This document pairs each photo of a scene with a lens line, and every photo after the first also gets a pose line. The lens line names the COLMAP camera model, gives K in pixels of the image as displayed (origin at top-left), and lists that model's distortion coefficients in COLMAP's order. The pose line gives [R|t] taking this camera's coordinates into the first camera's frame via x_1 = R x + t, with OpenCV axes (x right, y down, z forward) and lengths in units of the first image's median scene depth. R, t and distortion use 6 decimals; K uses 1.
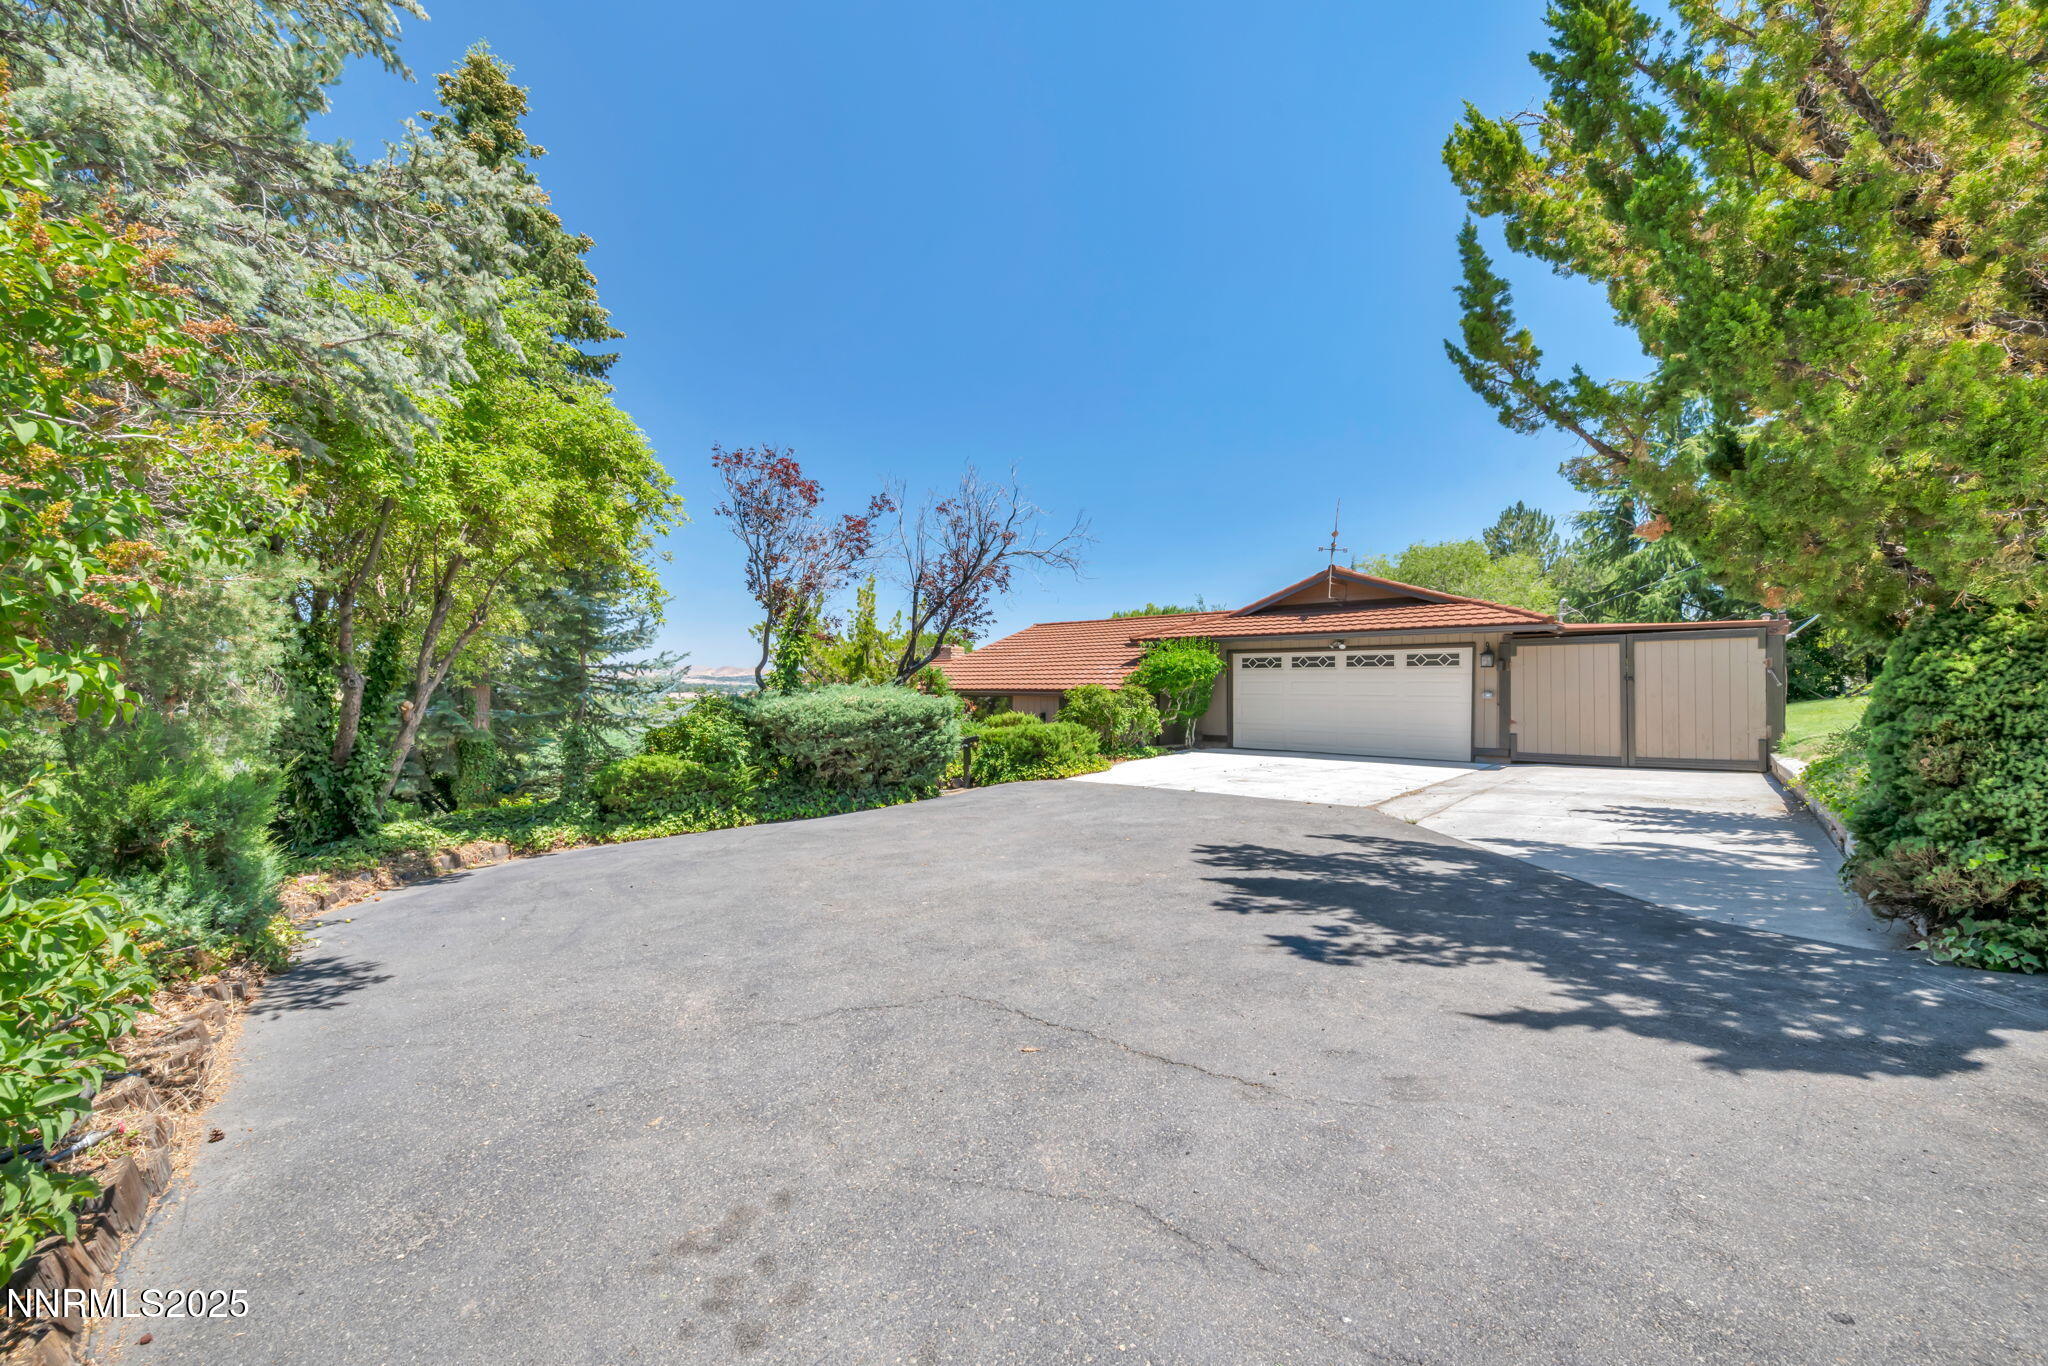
lens RADIAL K [[820.5, 0, 1024.0], [0, 820.5, 683.1], [0, 0, 1]] dist [-0.000376, 0.000113]
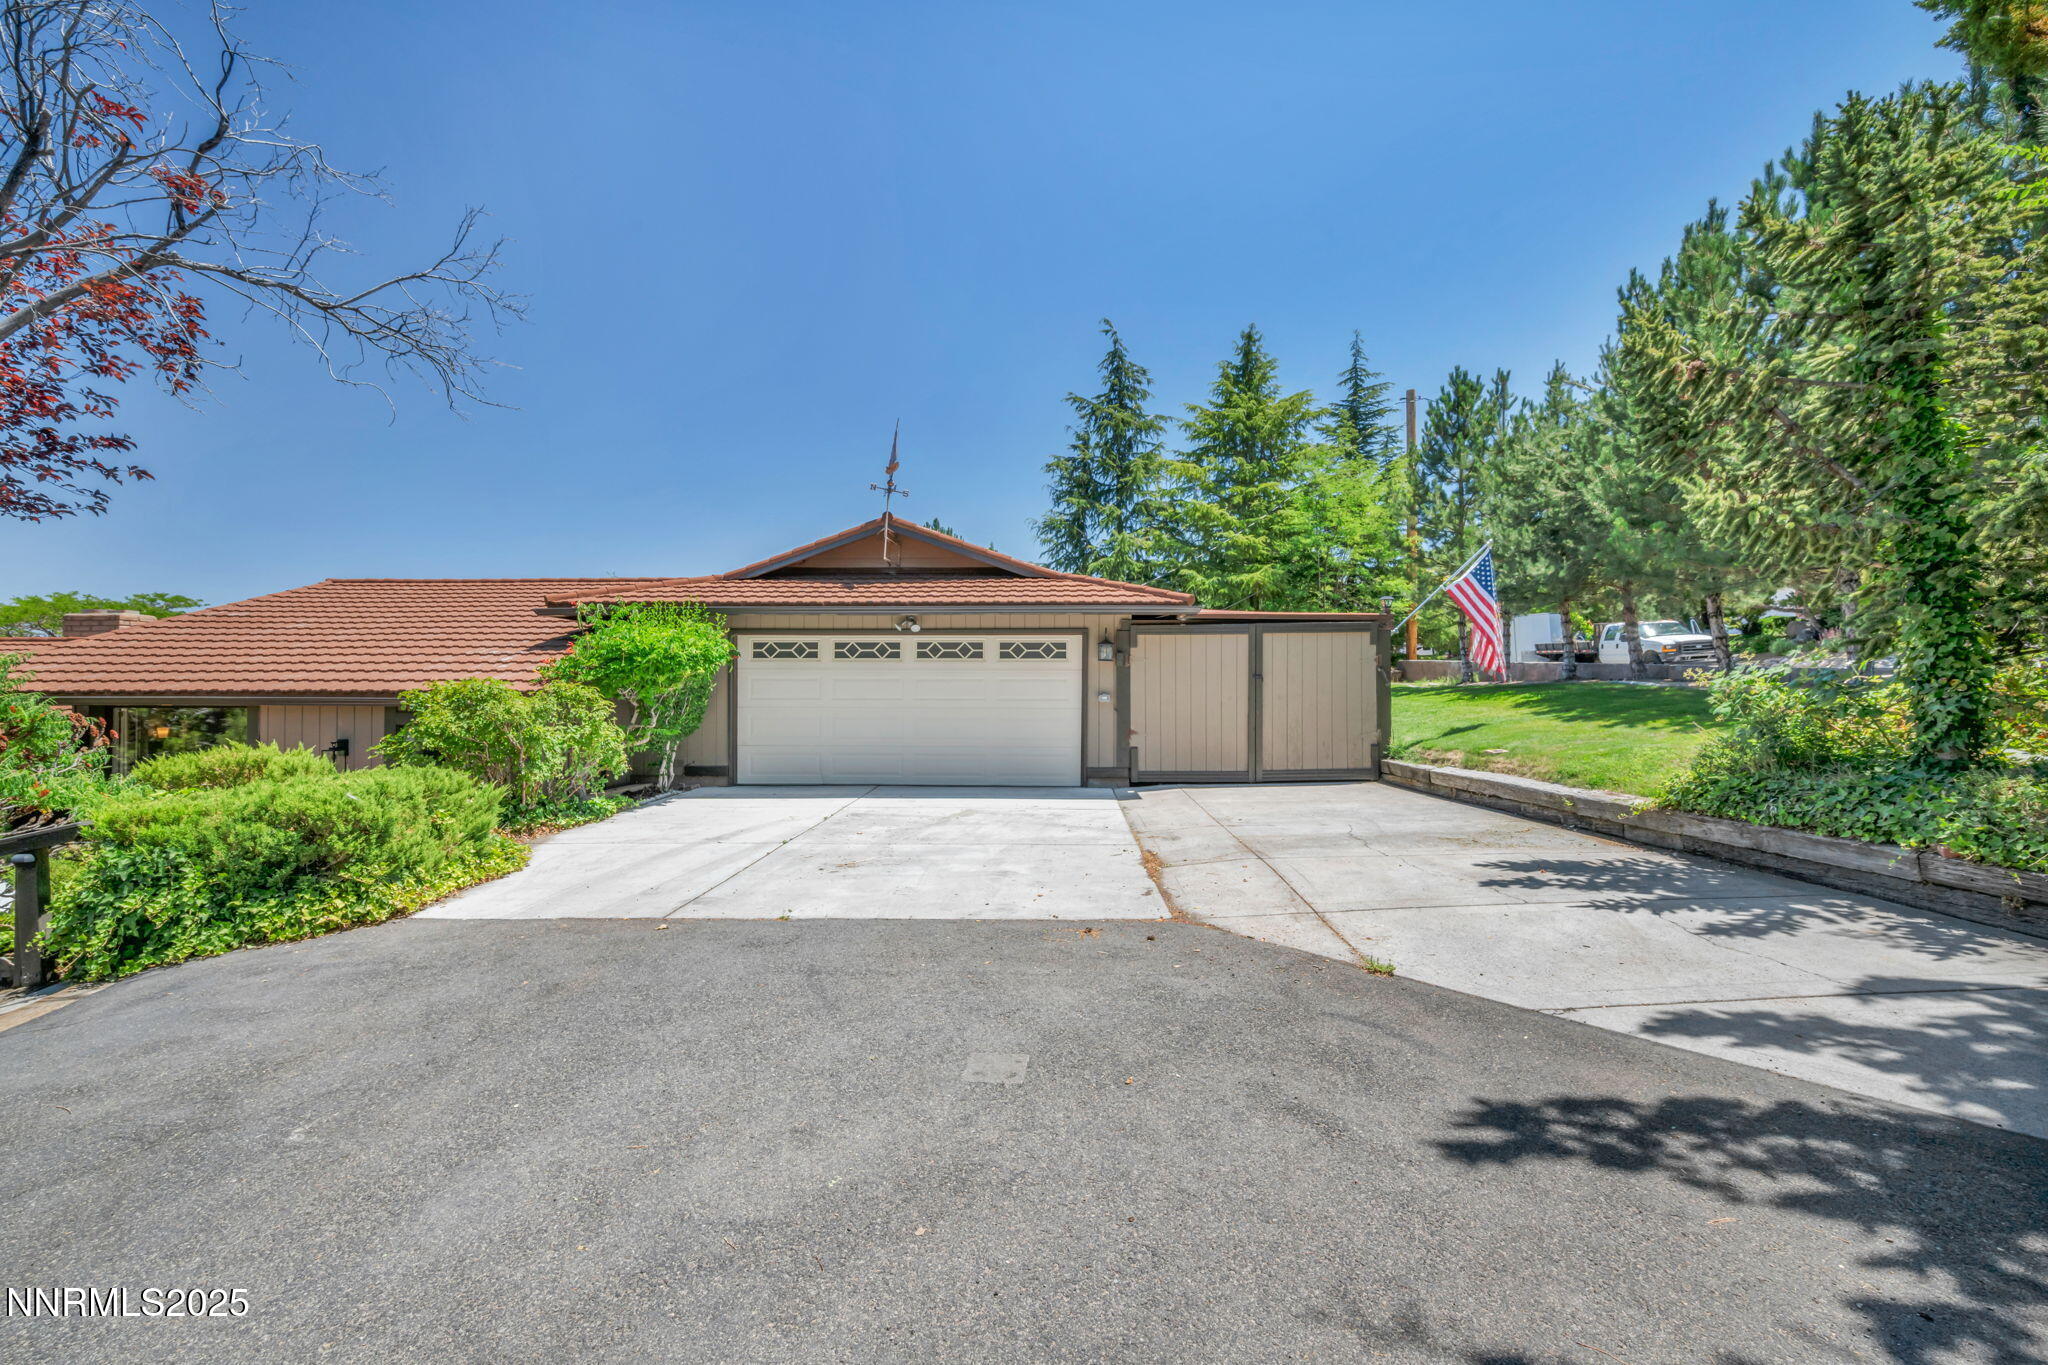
lens RADIAL K [[820.5, 0, 1030.3], [0, 820.5, 683.7], [0, 0, 1]] dist [-0.000376, 0.000113]
pose [[0.756028, 0.007335, 0.654498, 0.015453], [-0.001665, 0.999956, -0.009284, 0.008316], [-0.654537, 0.005930, 0.756007, 0.447079]]
